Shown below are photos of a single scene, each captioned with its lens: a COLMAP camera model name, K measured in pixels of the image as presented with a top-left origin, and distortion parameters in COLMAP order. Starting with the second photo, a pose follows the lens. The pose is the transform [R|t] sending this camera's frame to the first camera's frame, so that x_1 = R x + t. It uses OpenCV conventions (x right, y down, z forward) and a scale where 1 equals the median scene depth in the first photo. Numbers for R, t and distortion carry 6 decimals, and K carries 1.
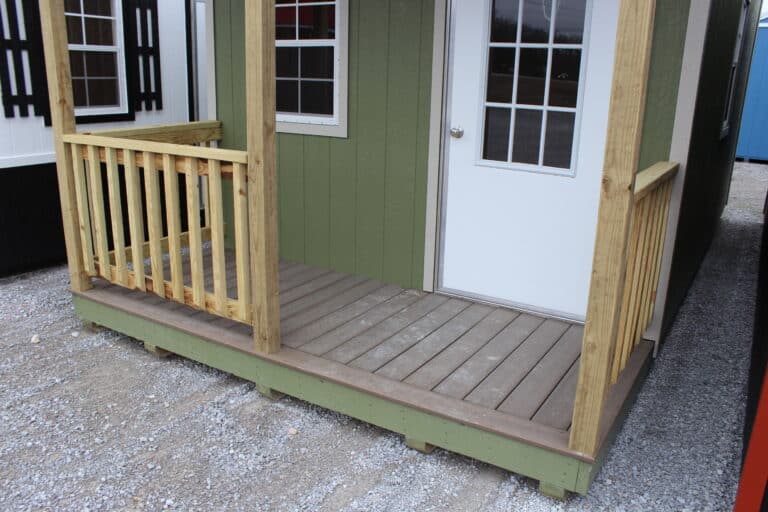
lens RADIAL K [[647.2, 0, 381.1], [0, 647.2, 274.3], [0, 0, 1]] dist [-0.150808, 0.126563]
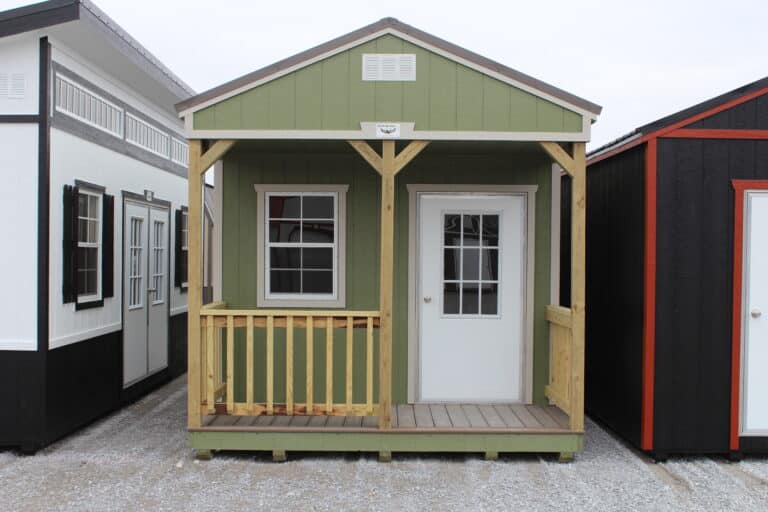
lens RADIAL K [[951.7, 0, 384.0], [0, 951.7, 256.0], [0, 0, 1]] dist [-0.106325, 0.023215]
pose [[0.852564, -0.021012, 0.522200, -1.273383], [0.171845, 0.954902, -0.242138, 0.249765], [-0.493562, 0.296176, 0.817726, -0.990908]]
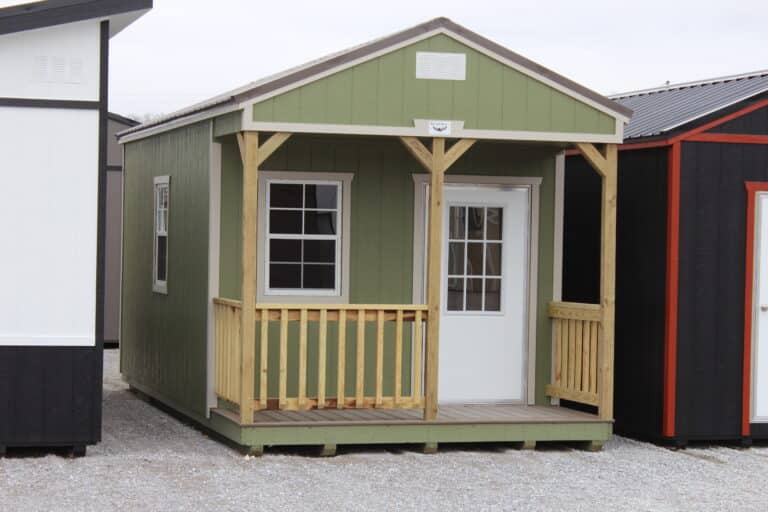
lens RADIAL K [[1868.7, 0, 384.3], [0, 1868.7, 234.8], [0, 0, 1]] dist [-0.034251, -0.560691]
pose [[0.669072, -0.012380, 0.743094, -3.421144], [0.223482, 0.956937, -0.185277, 0.467528], [-0.708801, 0.290032, 0.643027, -1.934044]]
